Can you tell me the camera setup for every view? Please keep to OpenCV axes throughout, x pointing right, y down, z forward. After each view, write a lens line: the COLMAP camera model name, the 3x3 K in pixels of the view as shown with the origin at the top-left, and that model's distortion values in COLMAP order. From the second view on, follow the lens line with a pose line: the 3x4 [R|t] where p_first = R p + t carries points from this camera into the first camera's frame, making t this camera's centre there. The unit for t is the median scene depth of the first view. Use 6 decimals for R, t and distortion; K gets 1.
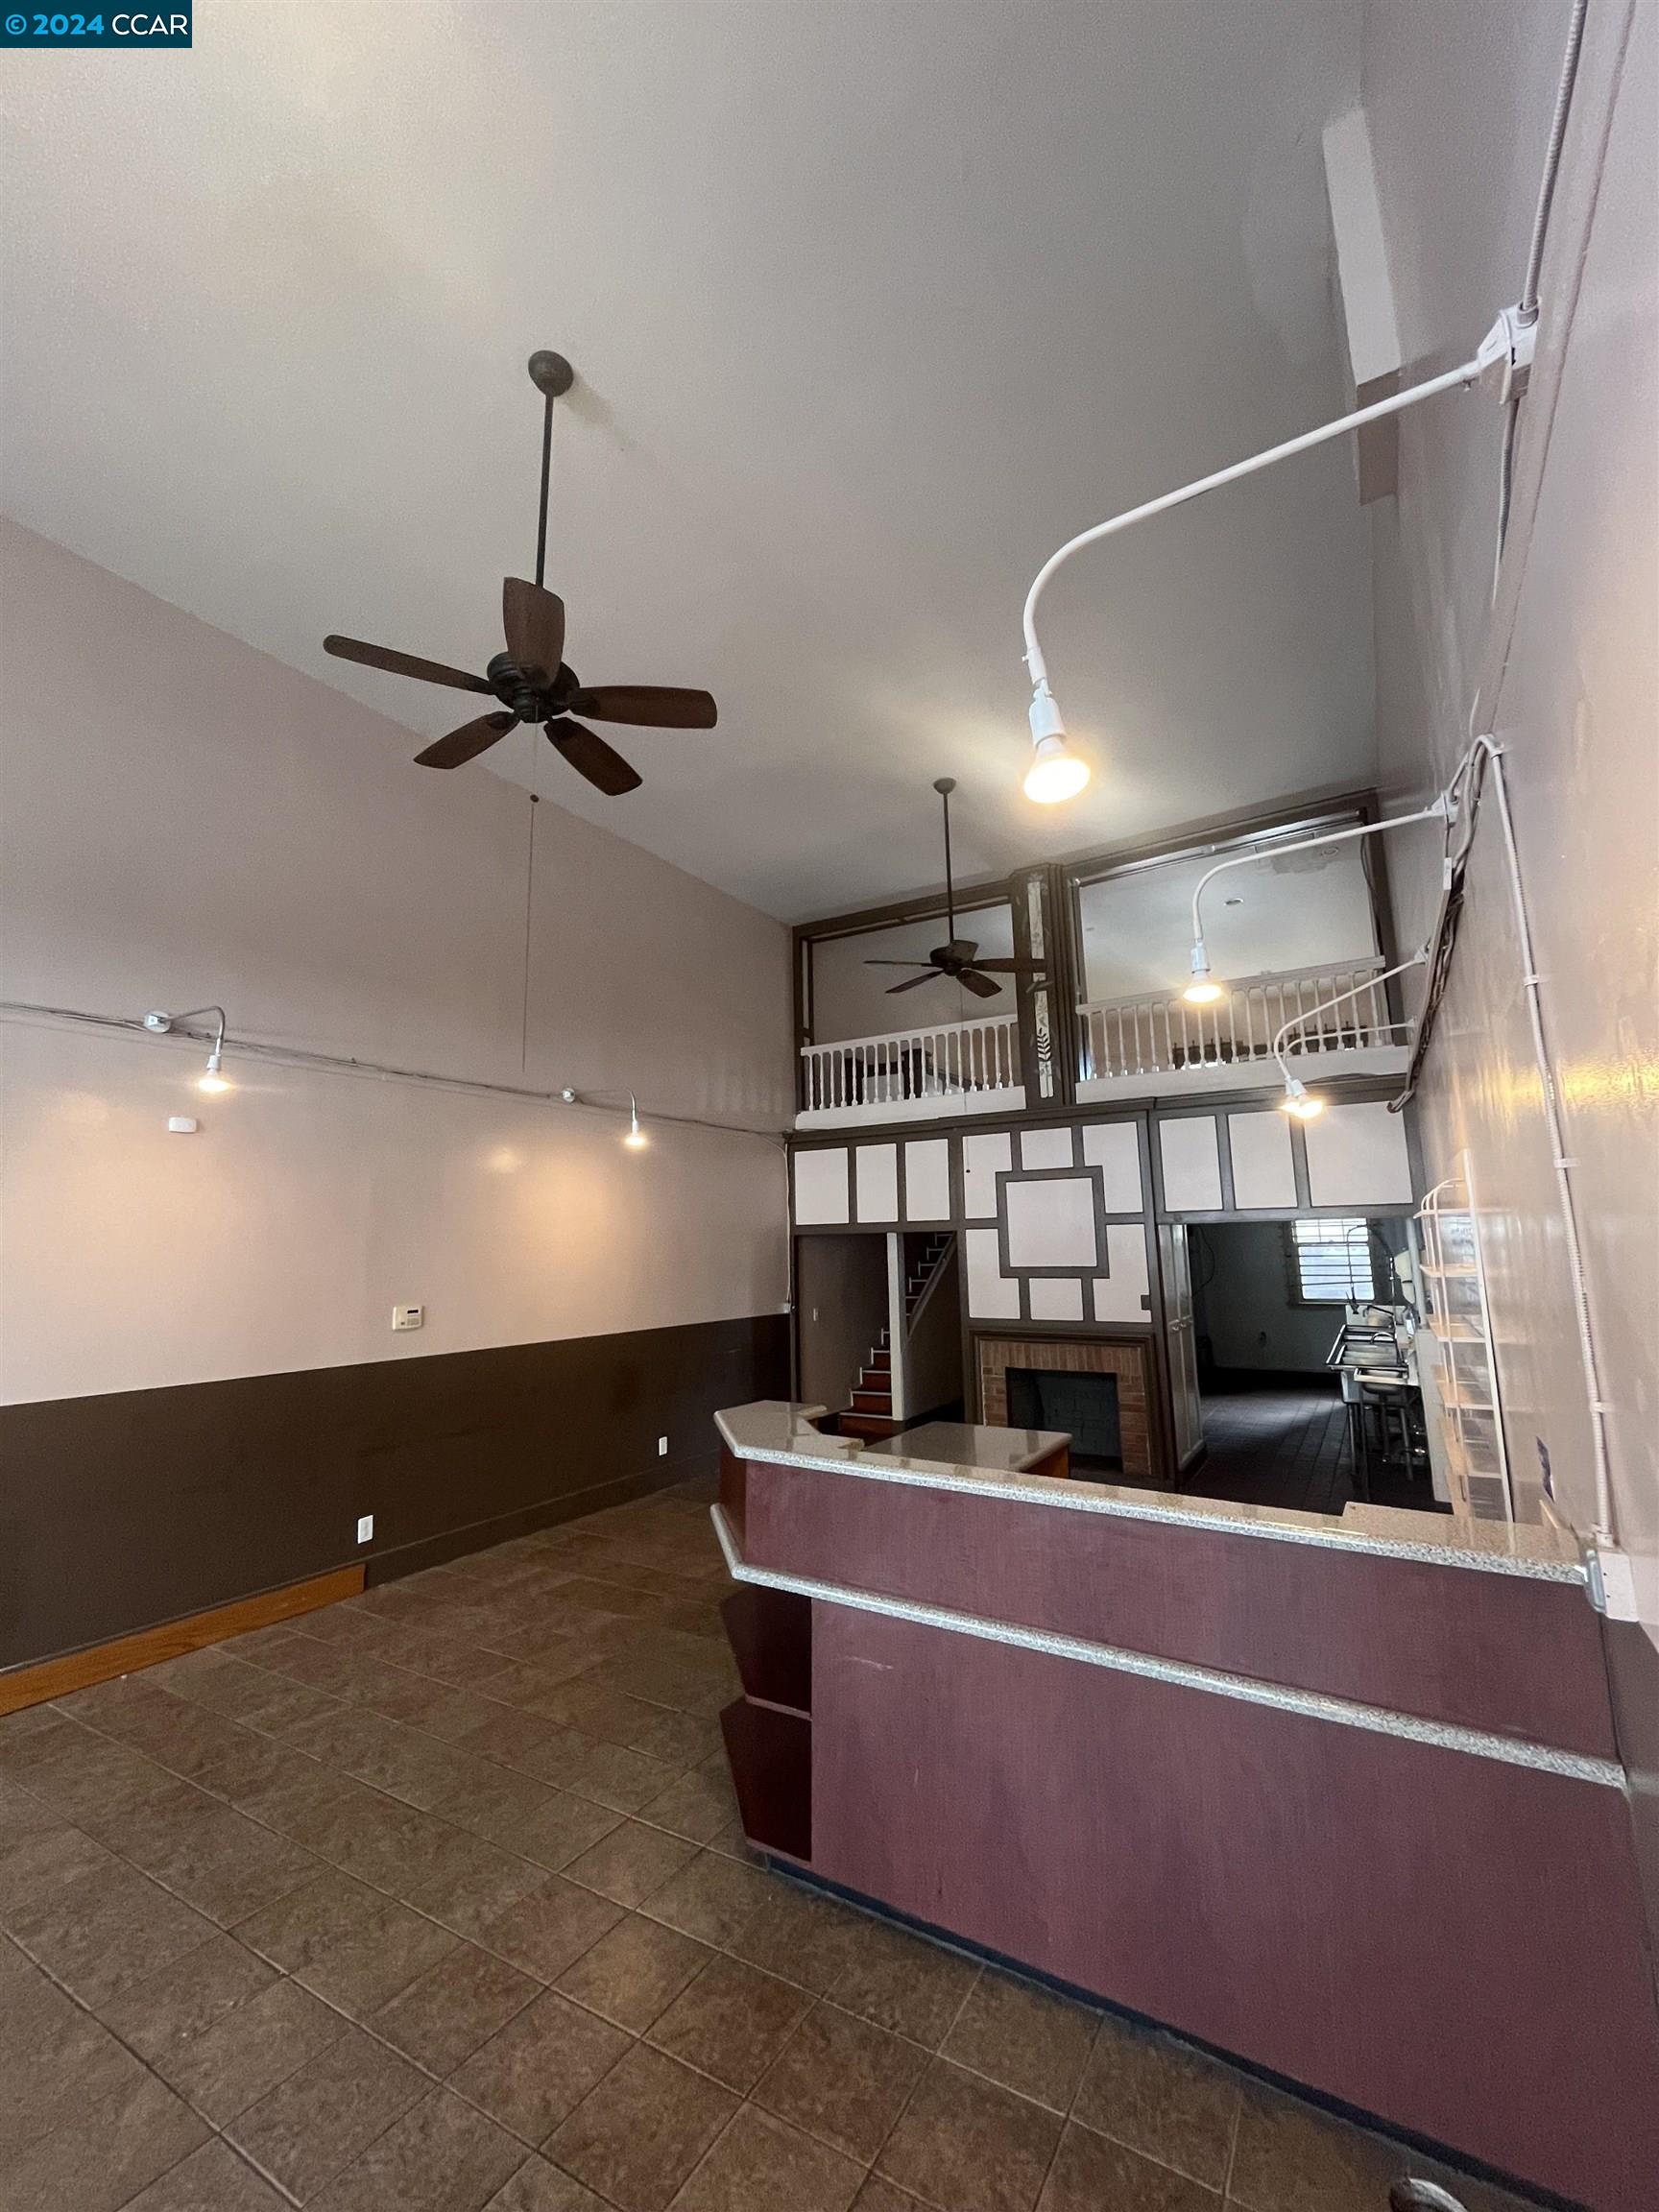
lens RADIAL K [[901.3, 0, 834.4], [0, 901.3, 1102.3], [0, 0, 1]] dist [-0.004515, 0.000180]
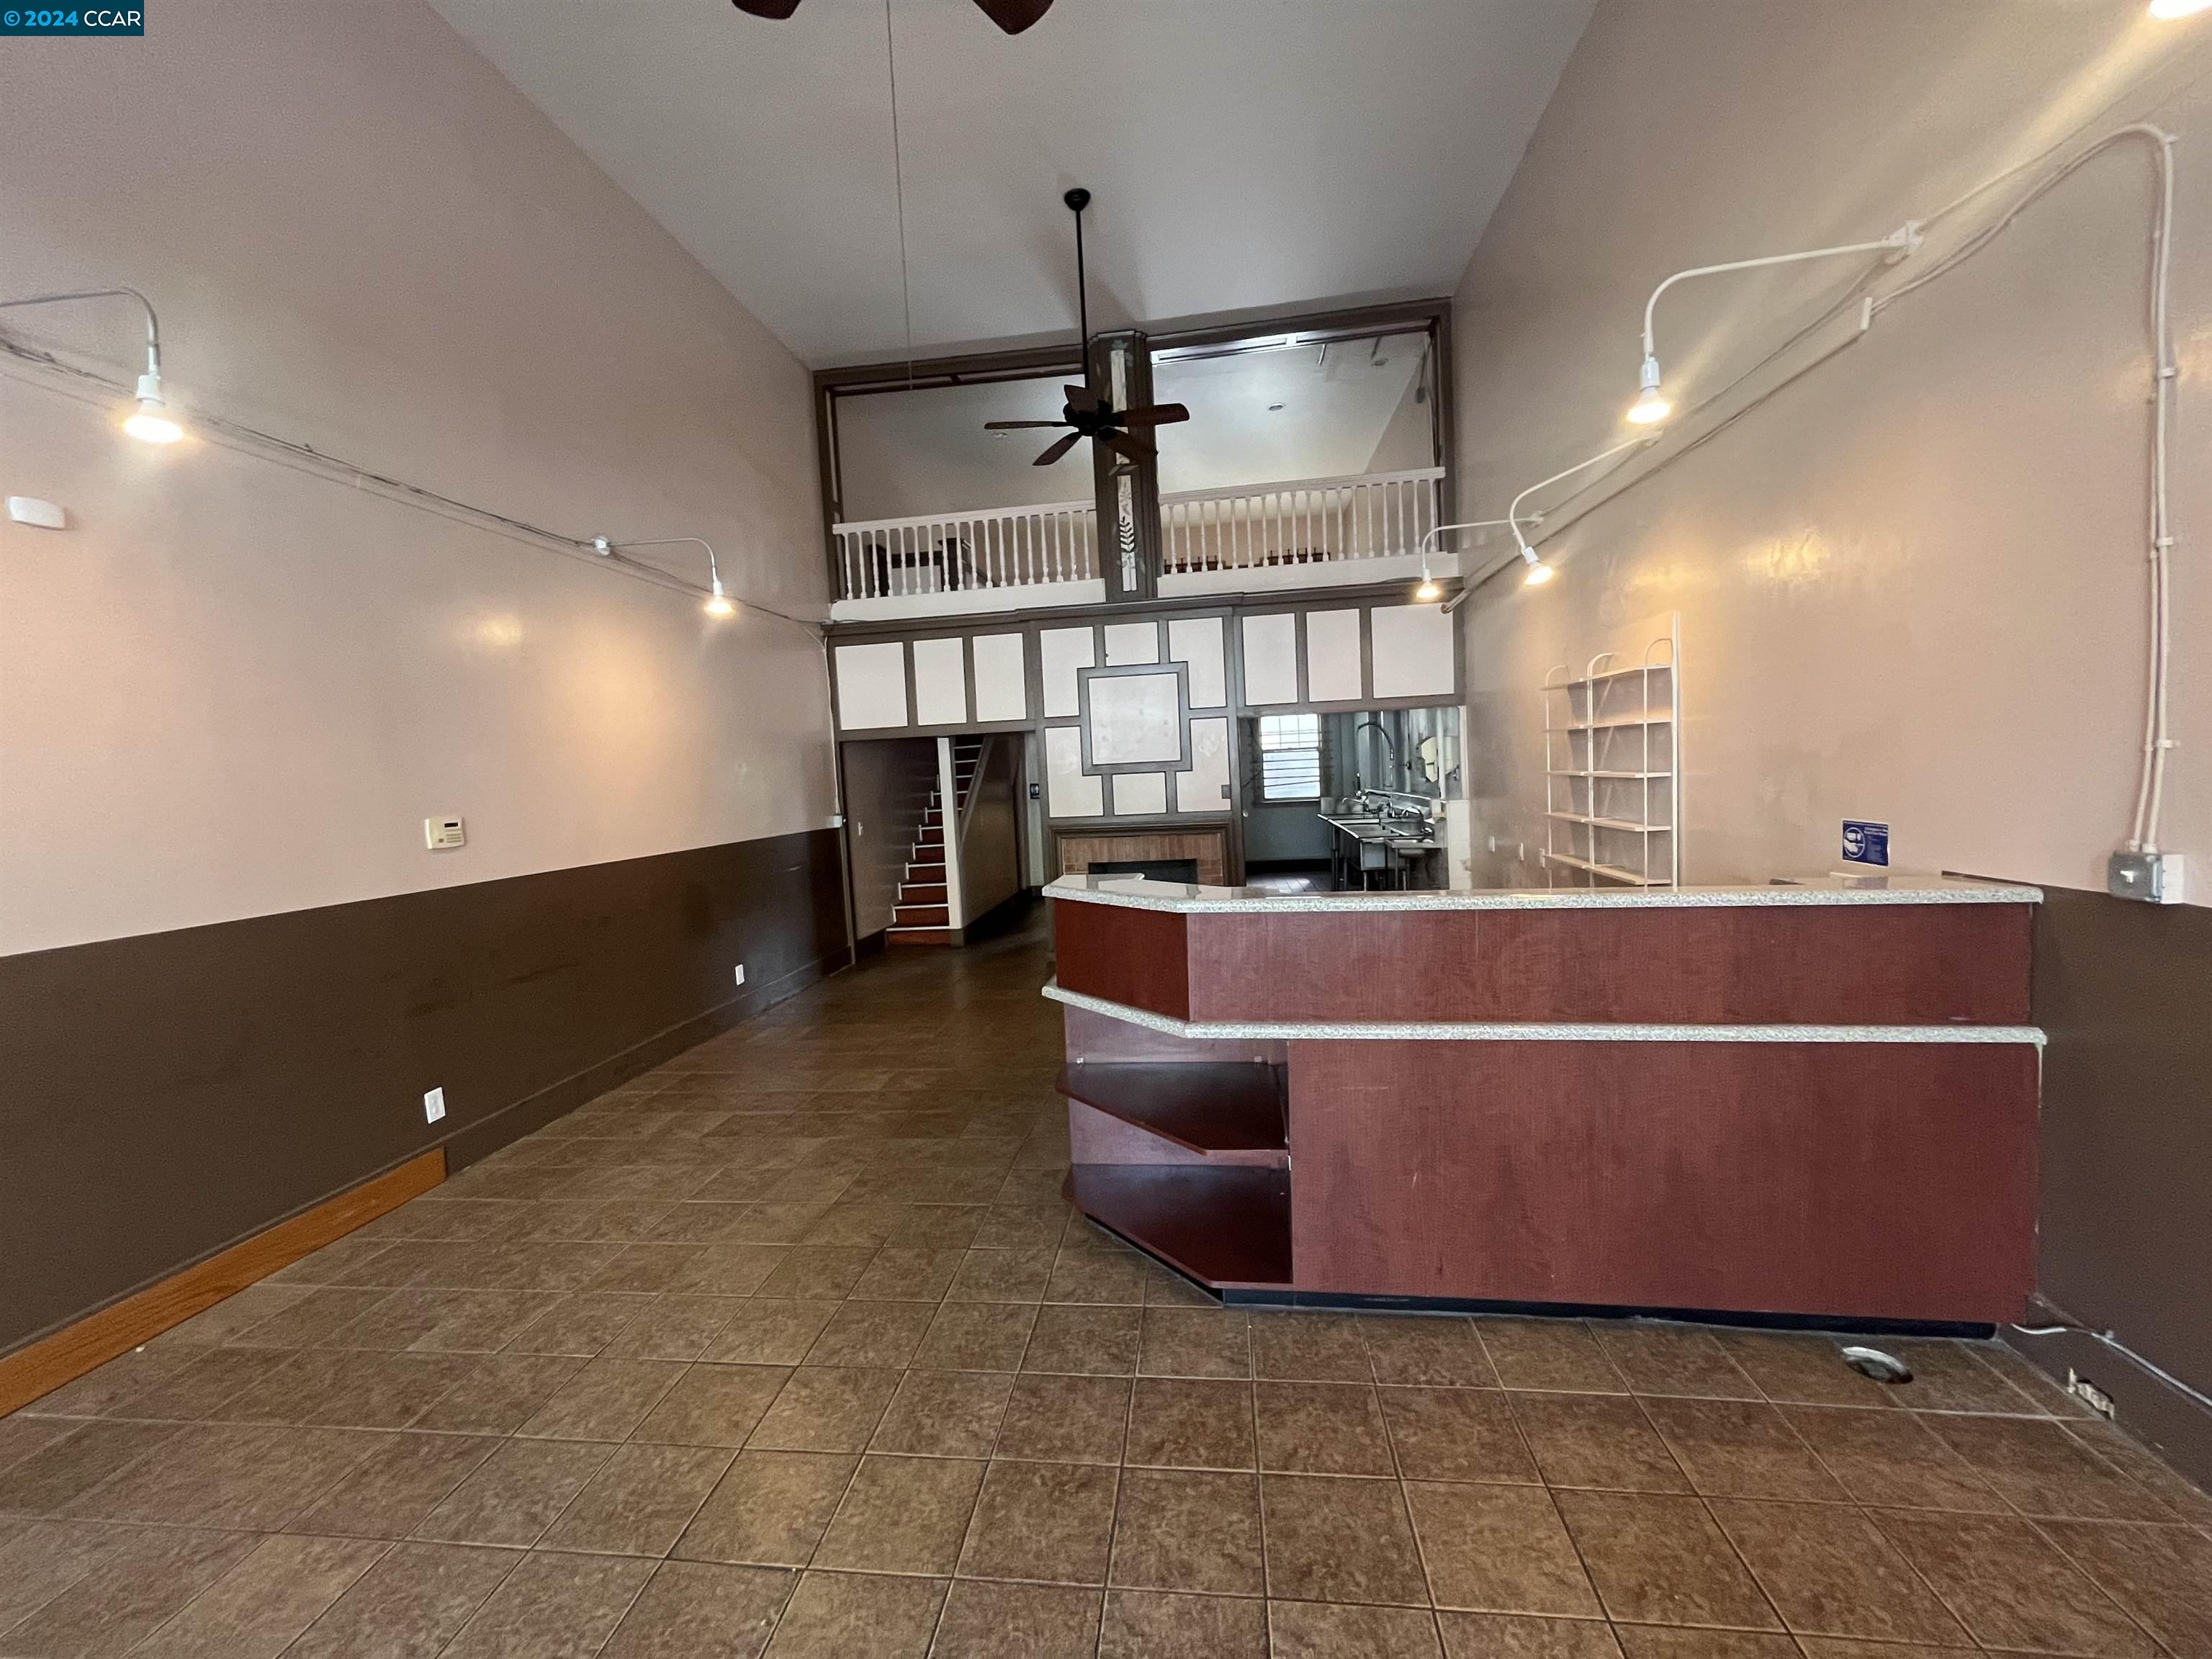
lens RADIAL K [[901.3, 0, 1100.6], [0, 901.3, 829.6], [0, 0, 1]] dist [-0.004515, 0.000180]
pose [[0.915320, -0.054277, 0.399054, -0.228618], [-0.030491, 0.978693, 0.203054, 0.059122], [-0.401573, -0.198027, 0.894162, 0.110943]]
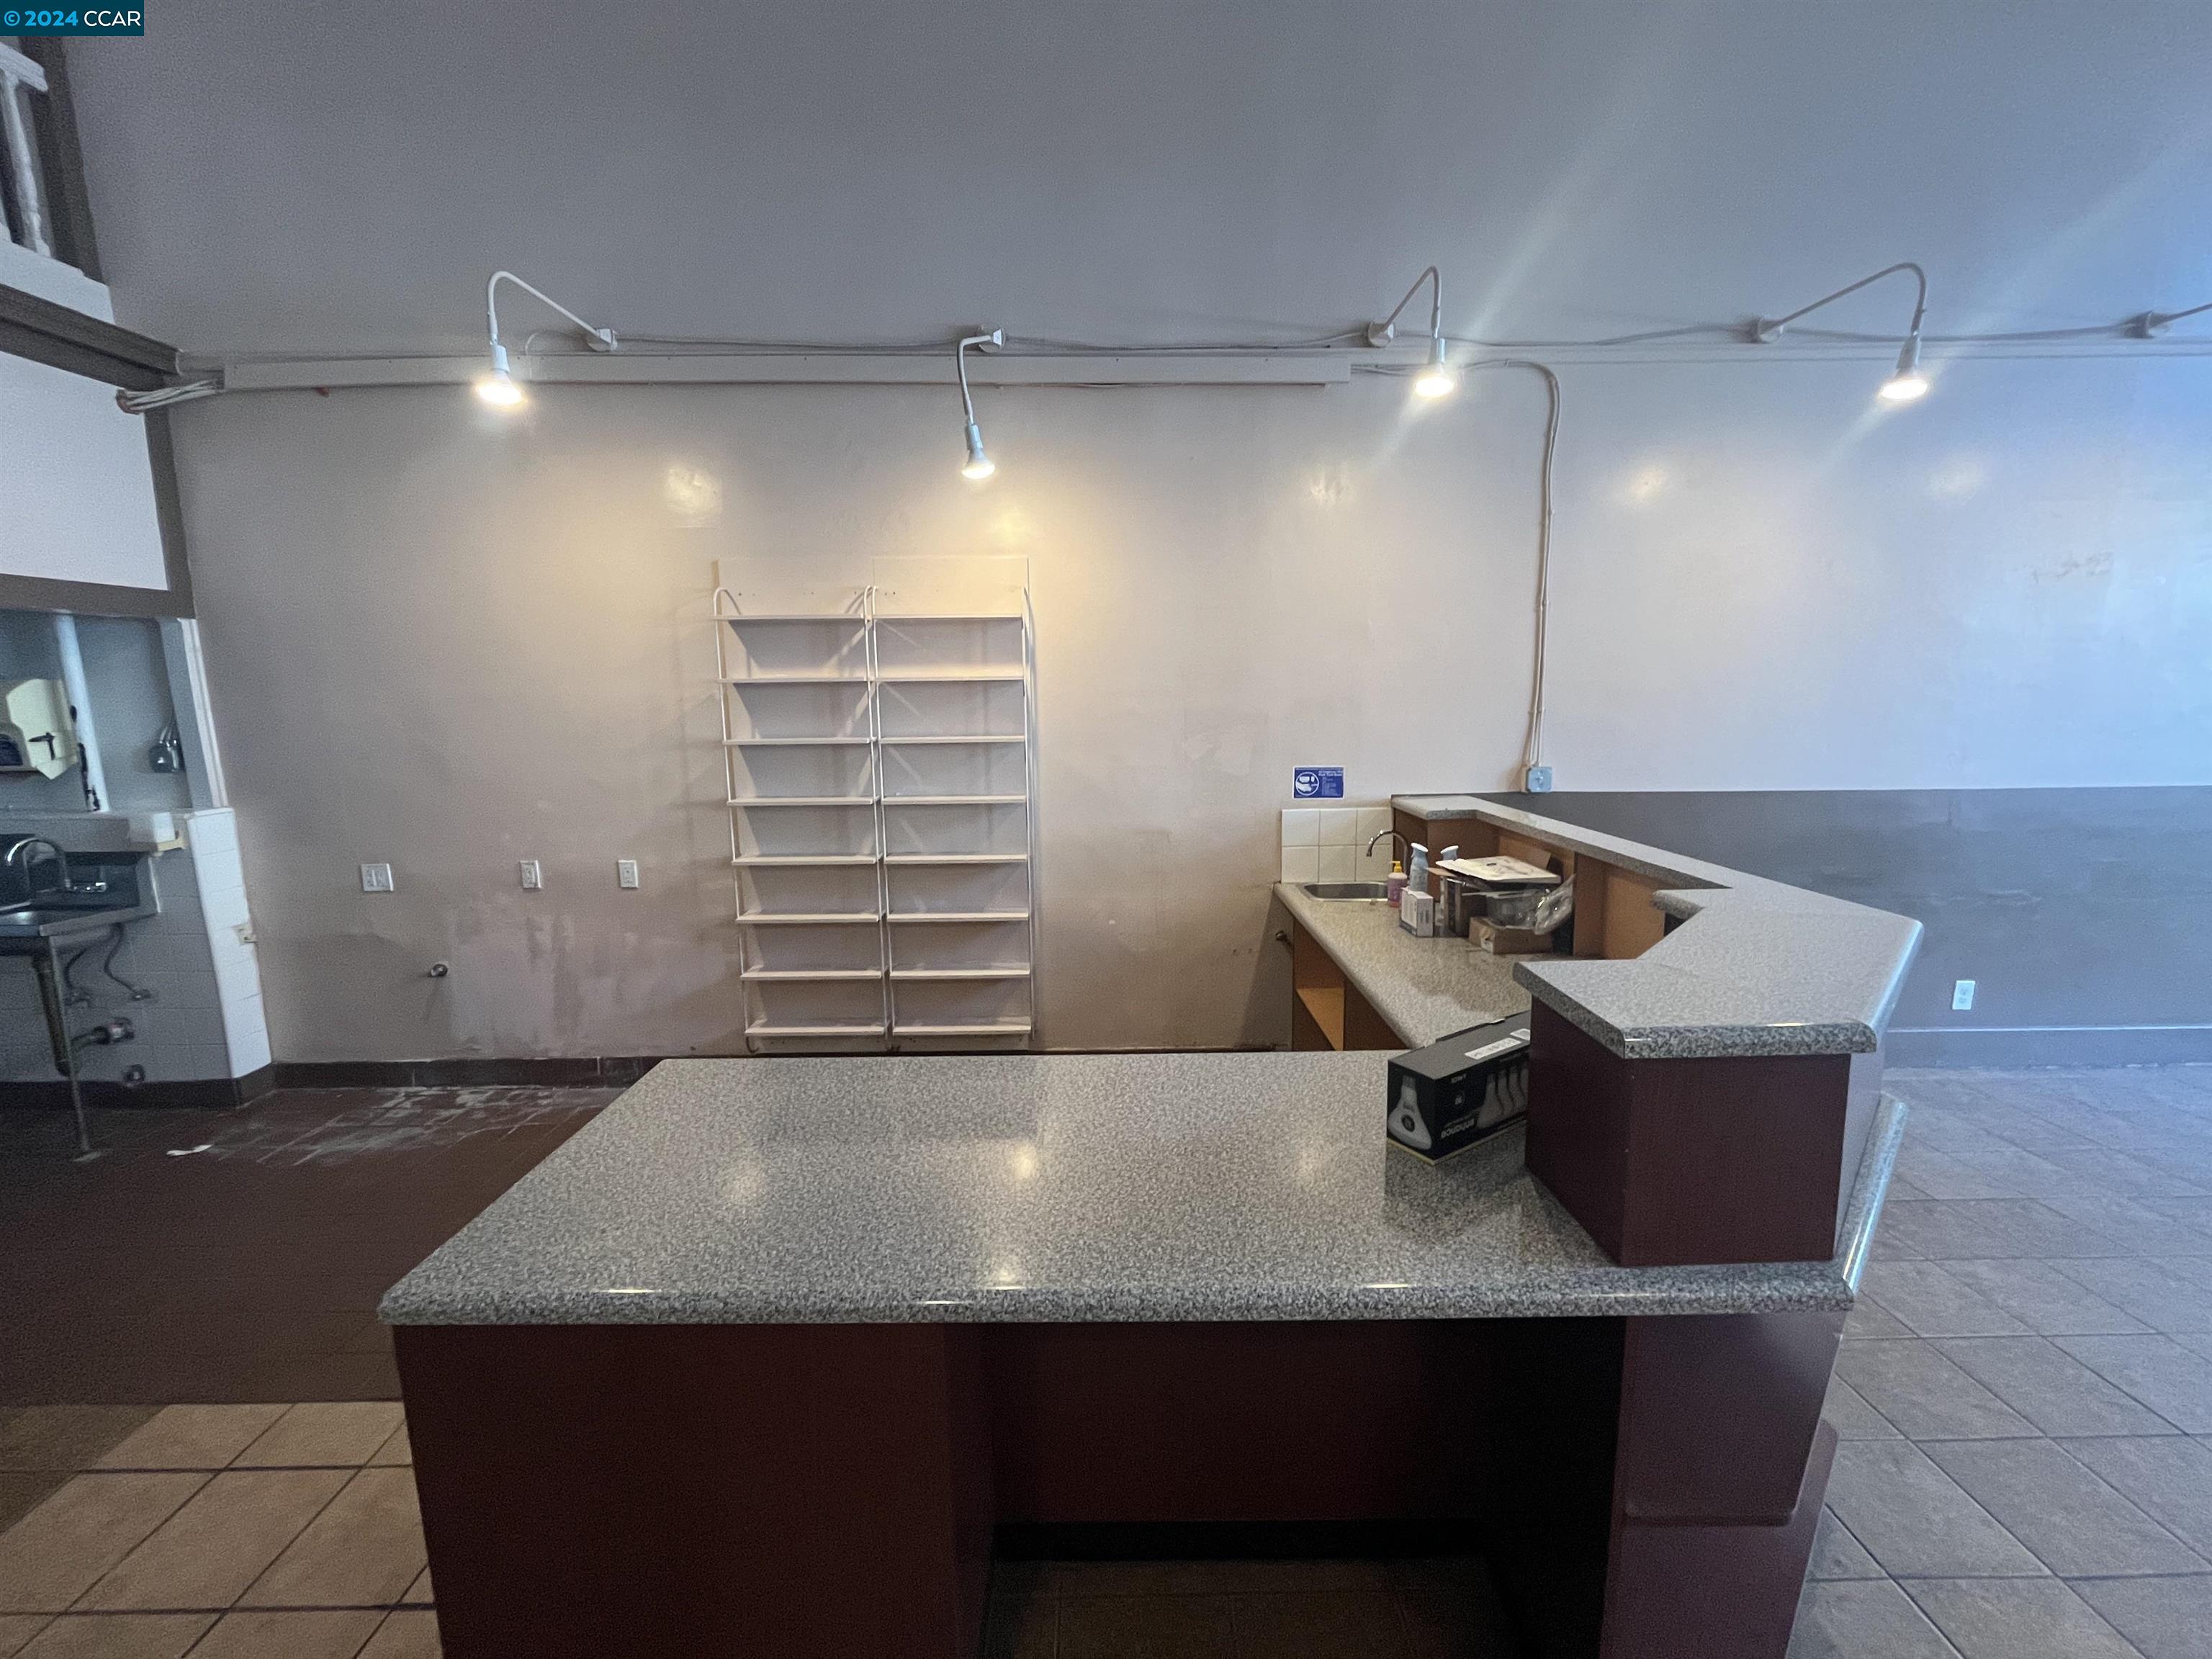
lens RADIAL K [[901.3, 0, 1103.0], [0, 901.3, 830.1], [0, 0, 1]] dist [-0.004515, 0.000180]
pose [[-0.524014, -0.107626, 0.844882, -0.140462], [-0.113466, 0.991963, 0.055988, 0.149060], [-0.844118, -0.066527, -0.532015, 0.724162]]
